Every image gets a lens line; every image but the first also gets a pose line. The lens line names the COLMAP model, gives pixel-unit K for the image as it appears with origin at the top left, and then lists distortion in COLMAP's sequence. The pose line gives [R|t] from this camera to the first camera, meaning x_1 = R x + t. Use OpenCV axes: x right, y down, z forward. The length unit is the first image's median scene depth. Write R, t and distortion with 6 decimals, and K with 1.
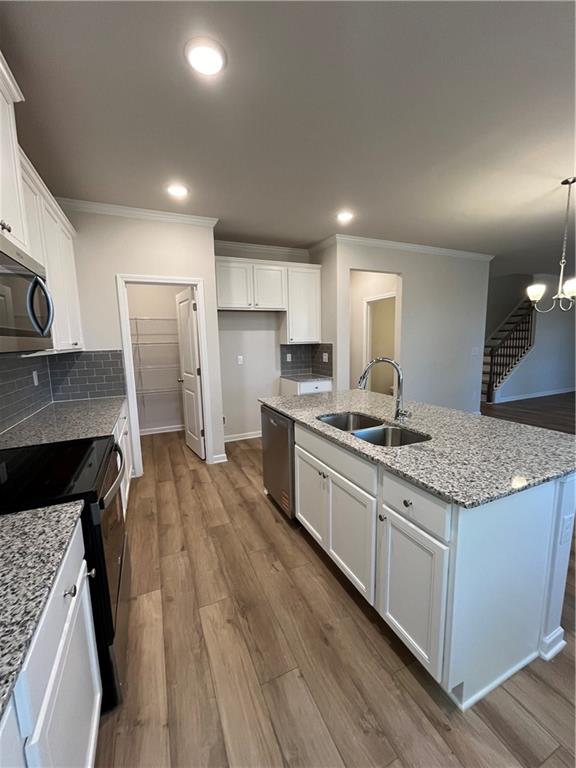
lens RADIAL K [[311.5, 0, 288.1], [0, 311.5, 383.8], [0, 0, 1]] dist [-0.003302, -0.001030]
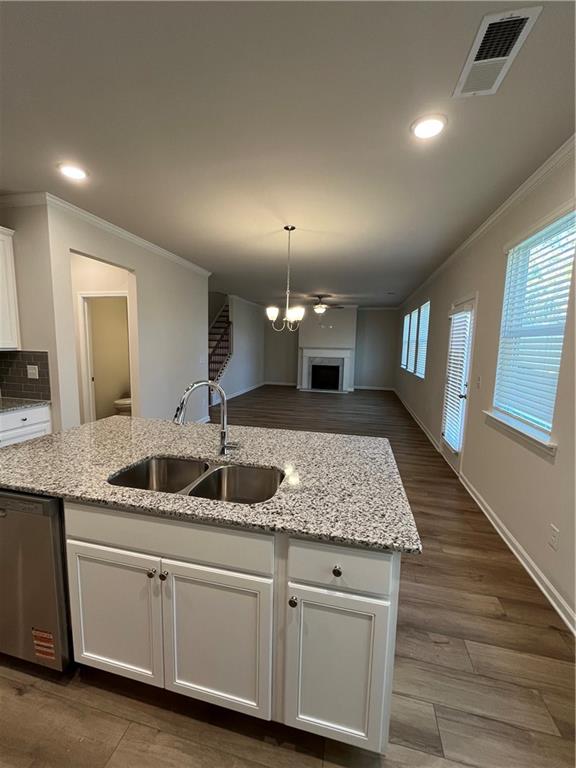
lens RADIAL K [[311.5, 0, 289.0], [0, 311.5, 382.4], [0, 0, 1]] dist [-0.003302, -0.001030]
pose [[0.601553, -0.062114, 0.796414, -0.178821], [0.074994, 0.996960, 0.021110, -0.076468], [-0.795305, 0.047028, 0.604383, 0.352476]]
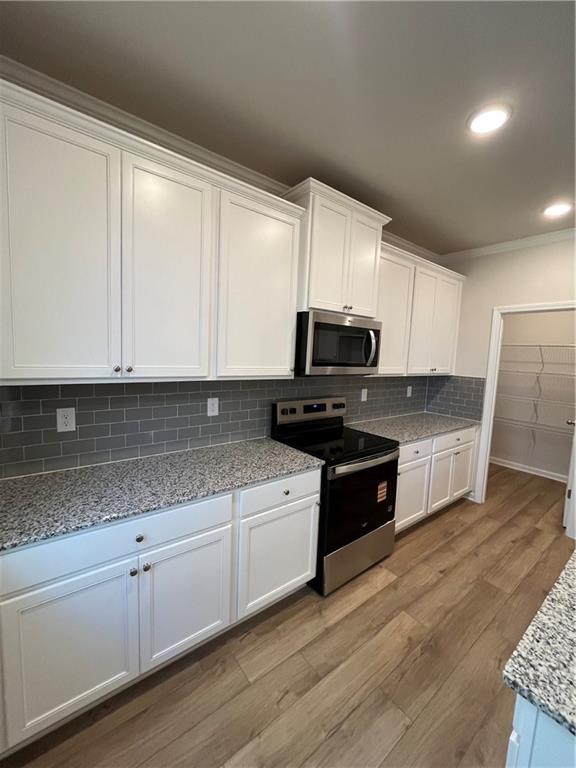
lens RADIAL K [[311.5, 0, 283.9], [0, 311.5, 385.8], [0, 0, 1]] dist [-0.003302, -0.001030]
pose [[0.228639, 0.136732, -0.963861, 0.492604], [-0.182133, 0.978613, 0.095621, -0.091406], [0.956322, 0.153689, 0.248653, 0.143147]]
